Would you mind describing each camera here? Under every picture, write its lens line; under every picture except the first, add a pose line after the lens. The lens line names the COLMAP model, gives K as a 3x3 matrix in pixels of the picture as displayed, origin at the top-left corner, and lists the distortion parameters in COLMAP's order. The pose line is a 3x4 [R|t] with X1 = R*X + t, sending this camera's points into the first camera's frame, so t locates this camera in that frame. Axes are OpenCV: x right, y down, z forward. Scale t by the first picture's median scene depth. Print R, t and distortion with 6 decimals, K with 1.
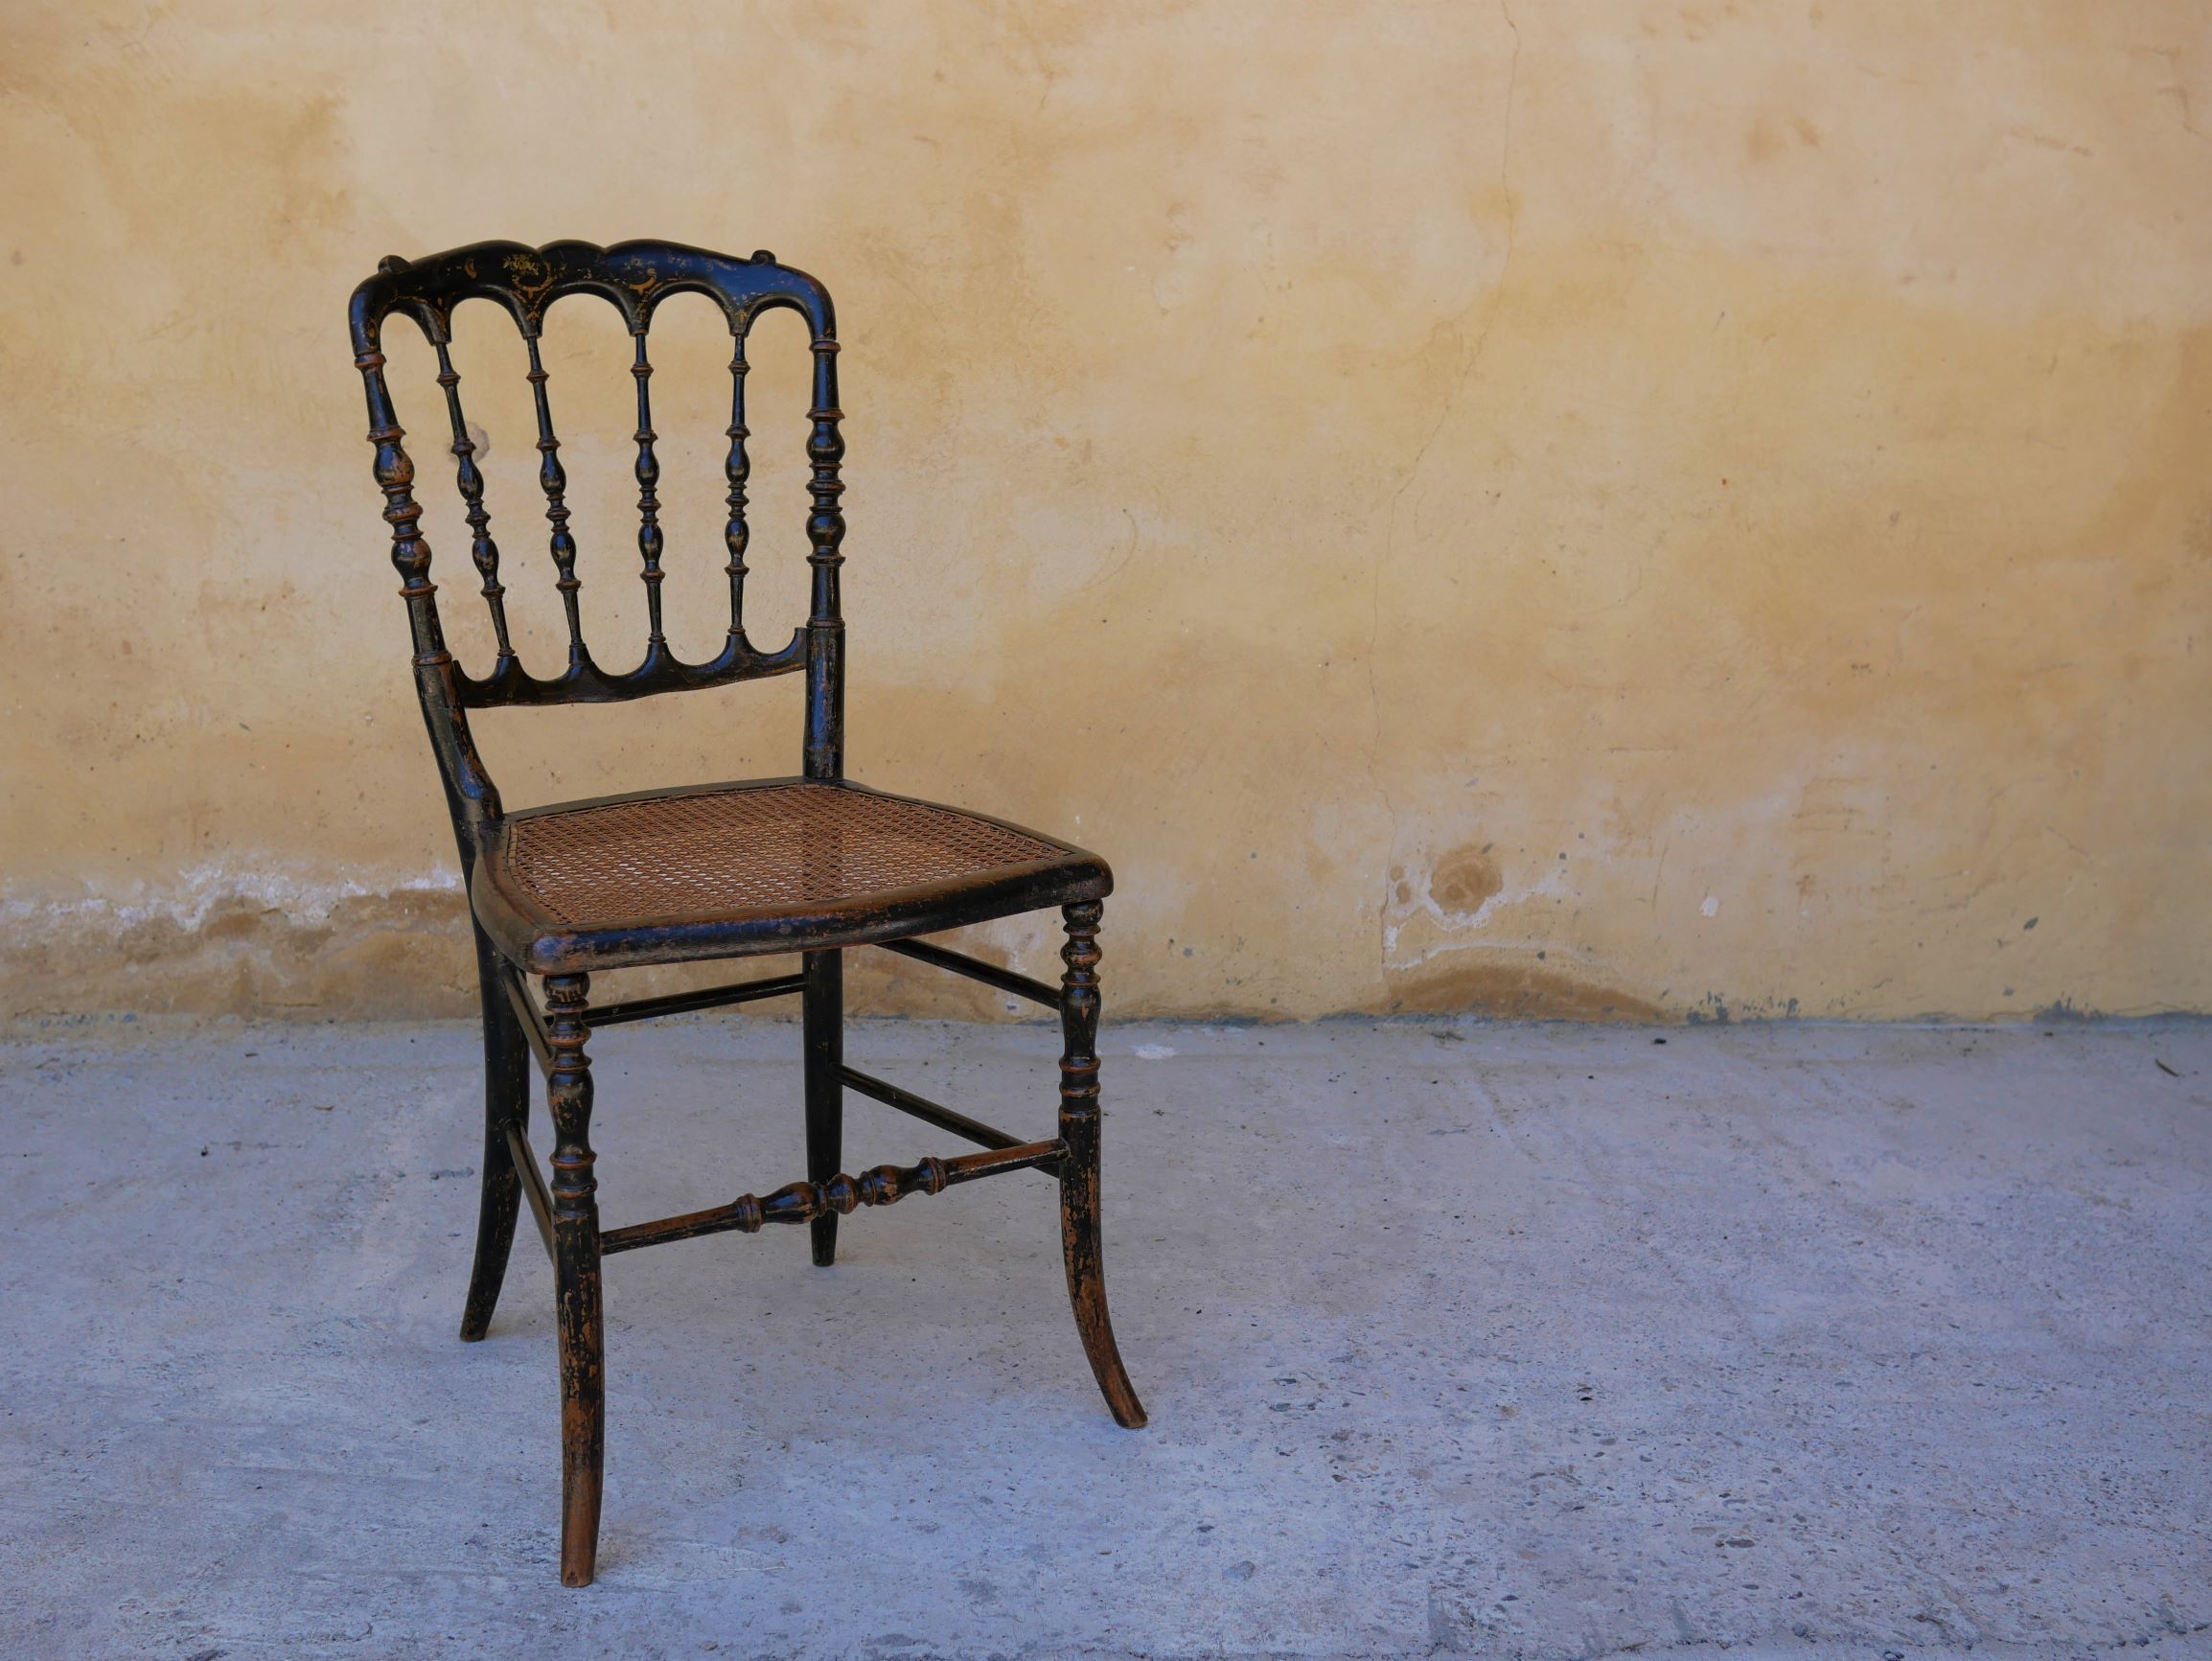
lens RADIAL K [[2499.9, 0, 1105.0], [0, 2499.9, 844.5], [0, 0, 1]] dist [-0.012957, 0.000000]
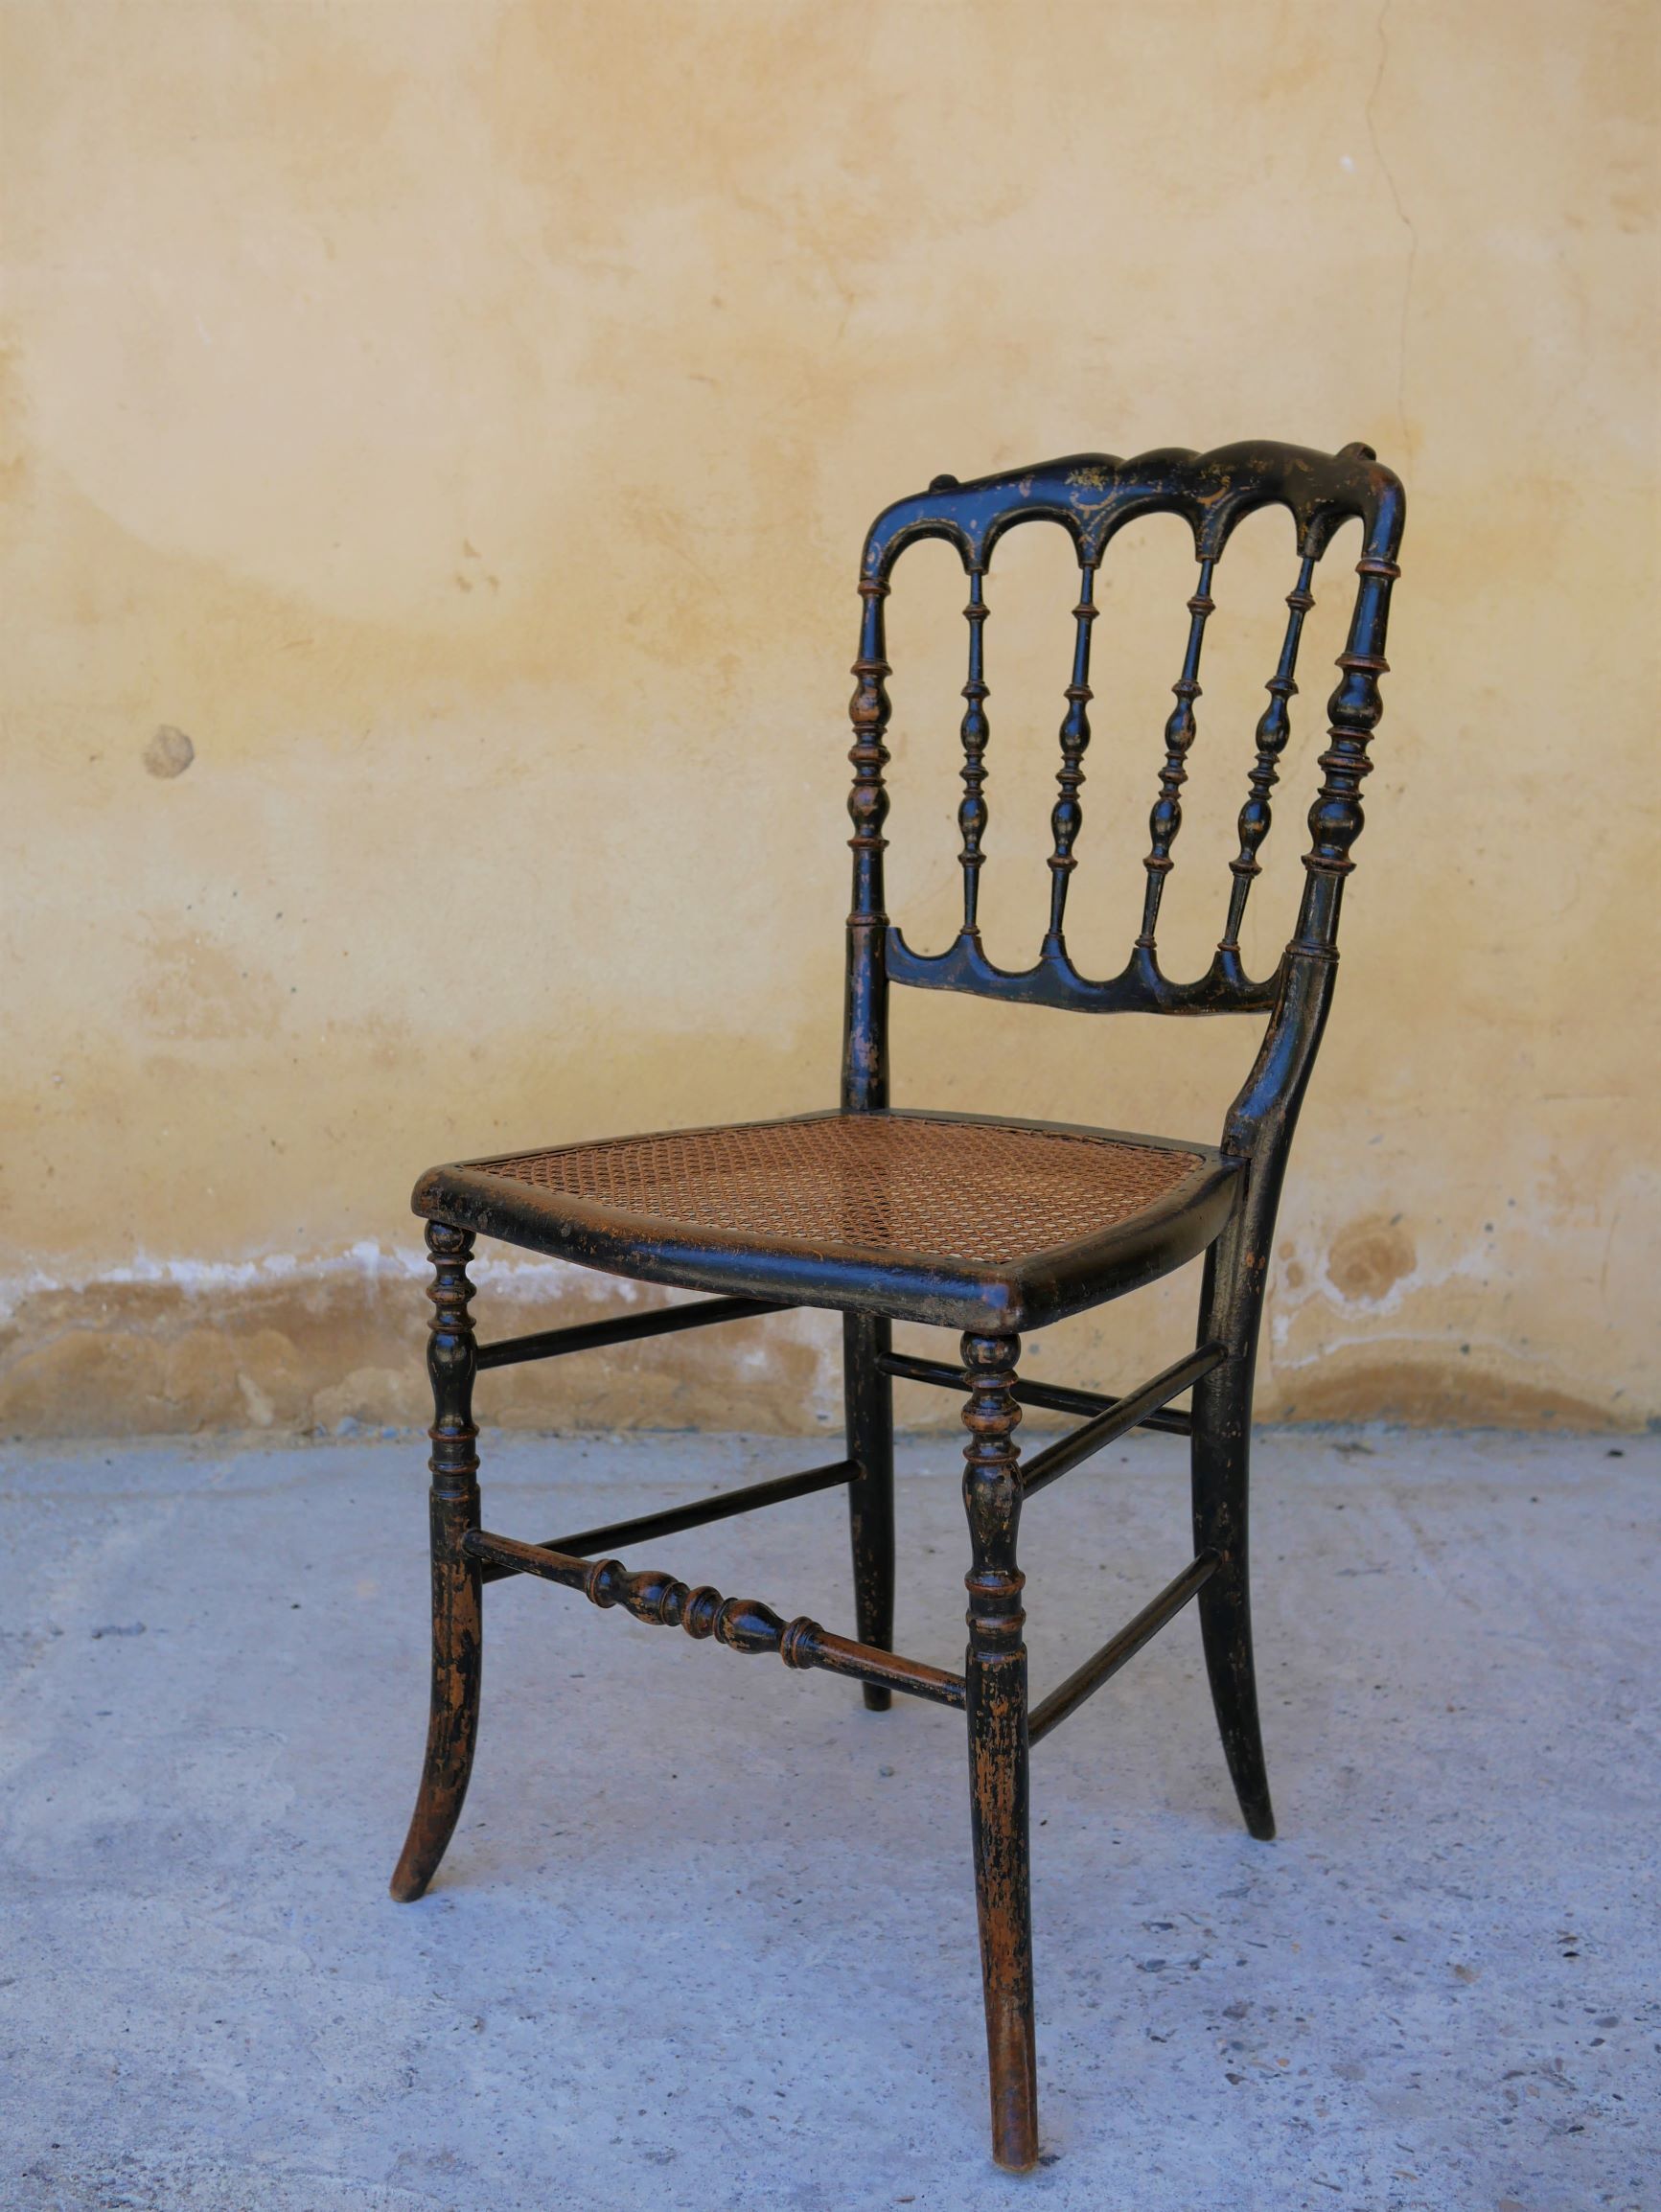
lens RADIAL K [[2499.9, 0, 822.7], [0, 2499.9, 1110.2], [0, 0, 1]] dist [-0.012957, 0.000000]
pose [[0.998117, -0.013830, -0.059754, 0.014664], [0.010683, 0.998555, -0.052659, 0.007443], [0.060396, 0.051922, 0.996823, 0.175480]]
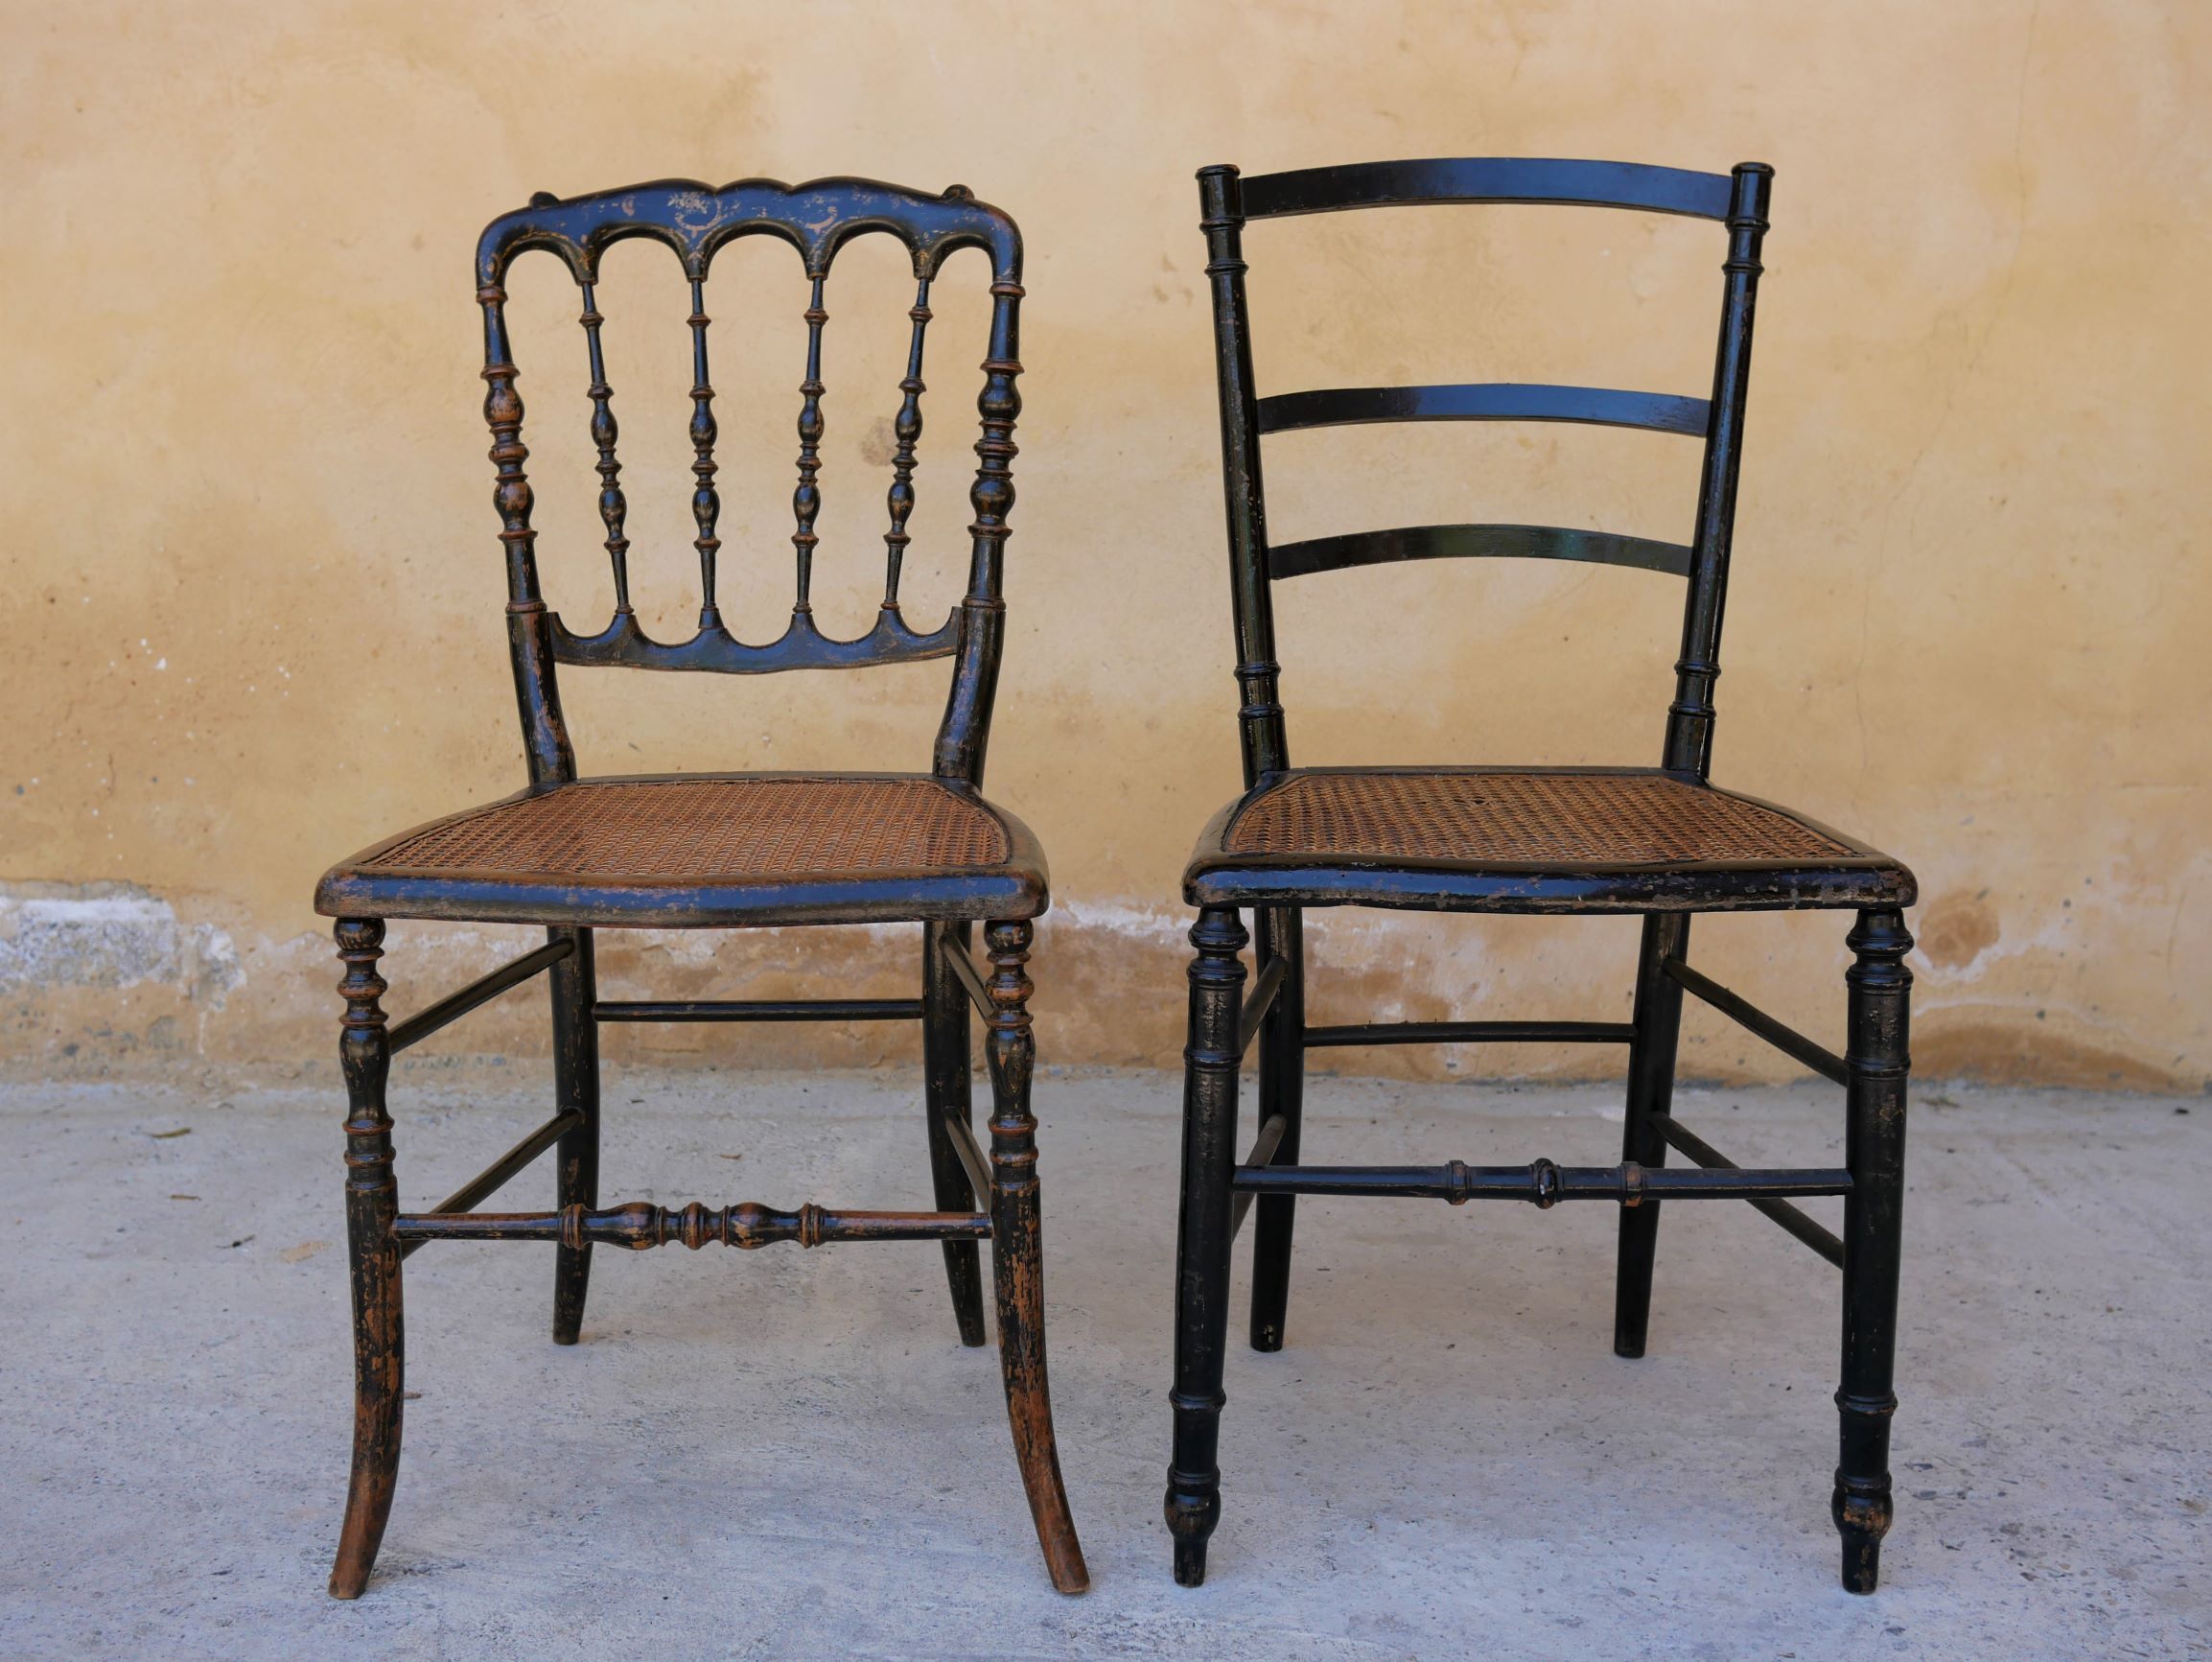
lens RADIAL K [[2577.5, 0, 1098.4], [0, 2577.5, 802.4], [0, 0, 1]] dist [-0.019831, 0.000000]
pose [[0.998225, 0.007517, -0.059083, -0.117609], [-0.011246, 0.997947, -0.063048, 0.032408], [0.058488, 0.063600, 0.996260, 0.059344]]
